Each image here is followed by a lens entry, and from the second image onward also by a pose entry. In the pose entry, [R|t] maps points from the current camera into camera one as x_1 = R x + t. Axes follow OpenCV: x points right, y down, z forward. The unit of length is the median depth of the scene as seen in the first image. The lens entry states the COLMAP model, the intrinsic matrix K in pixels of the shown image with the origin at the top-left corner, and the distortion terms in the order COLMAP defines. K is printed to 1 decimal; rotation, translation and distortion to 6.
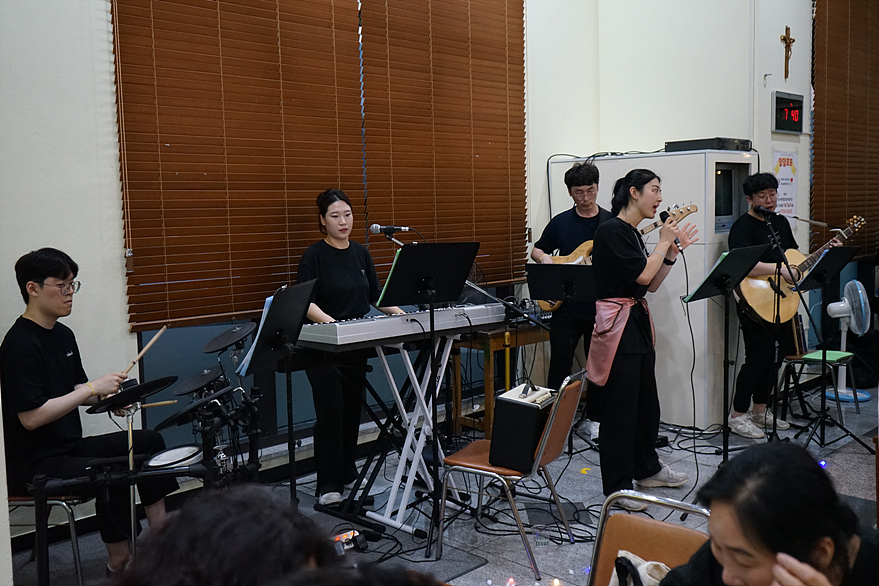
lens RADIAL K [[871.7, 0, 439.5], [0, 871.7, 293.0], [0, 0, 1]] dist [0.016051, 0.014094]
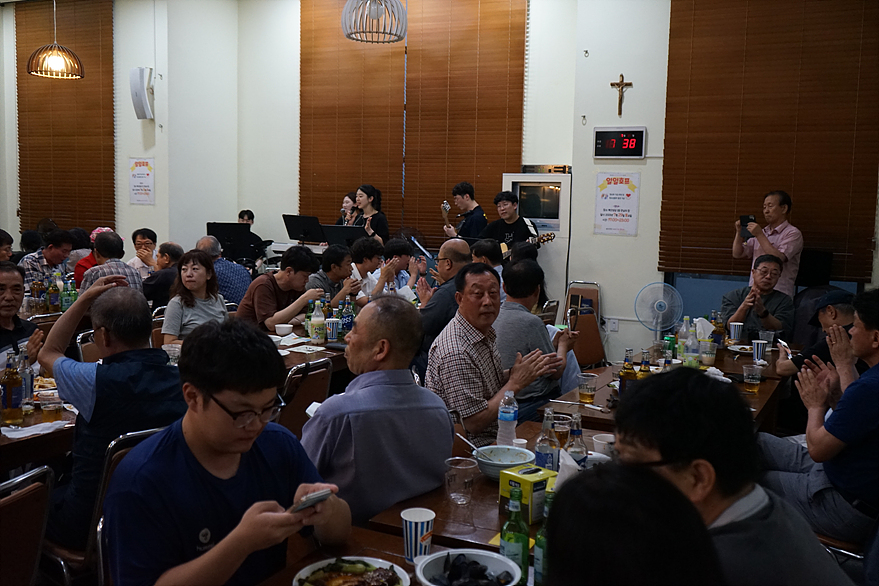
lens RADIAL K [[871.7, 0, 439.5], [0, 871.7, 293.0], [0, 0, 1]] dist [0.016051, 0.014094]
pose [[0.316322, 0.133975, -0.939144, 1.568451], [-0.120185, 0.987660, 0.100415, -0.088258], [0.941008, 0.081107, 0.328521, 0.368837]]
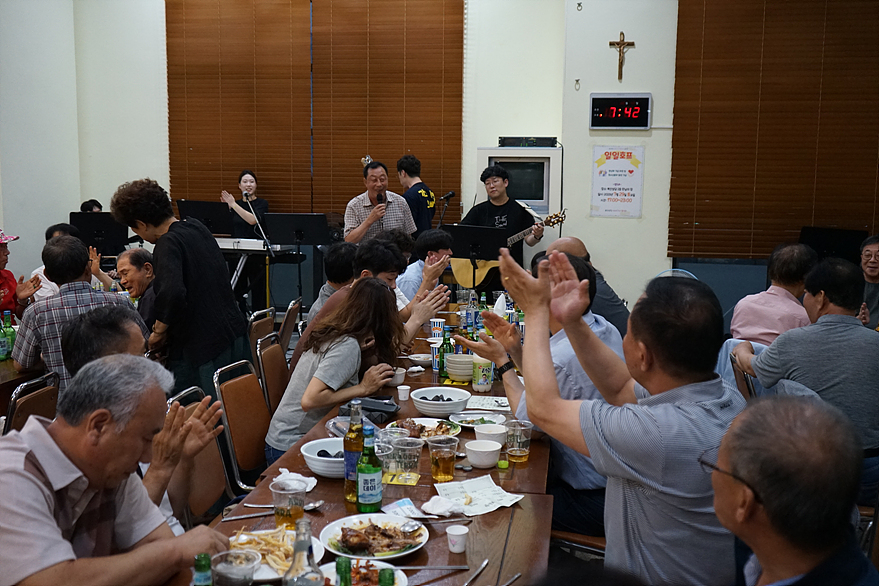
lens RADIAL K [[871.7, 0, 439.5], [0, 871.7, 293.0], [0, 0, 1]] dist [0.016051, 0.014094]
pose [[0.584928, 0.135692, -0.799654, 1.205928], [-0.103197, 0.990345, 0.092563, -0.058206], [0.804494, 0.028379, 0.593283, 0.175991]]
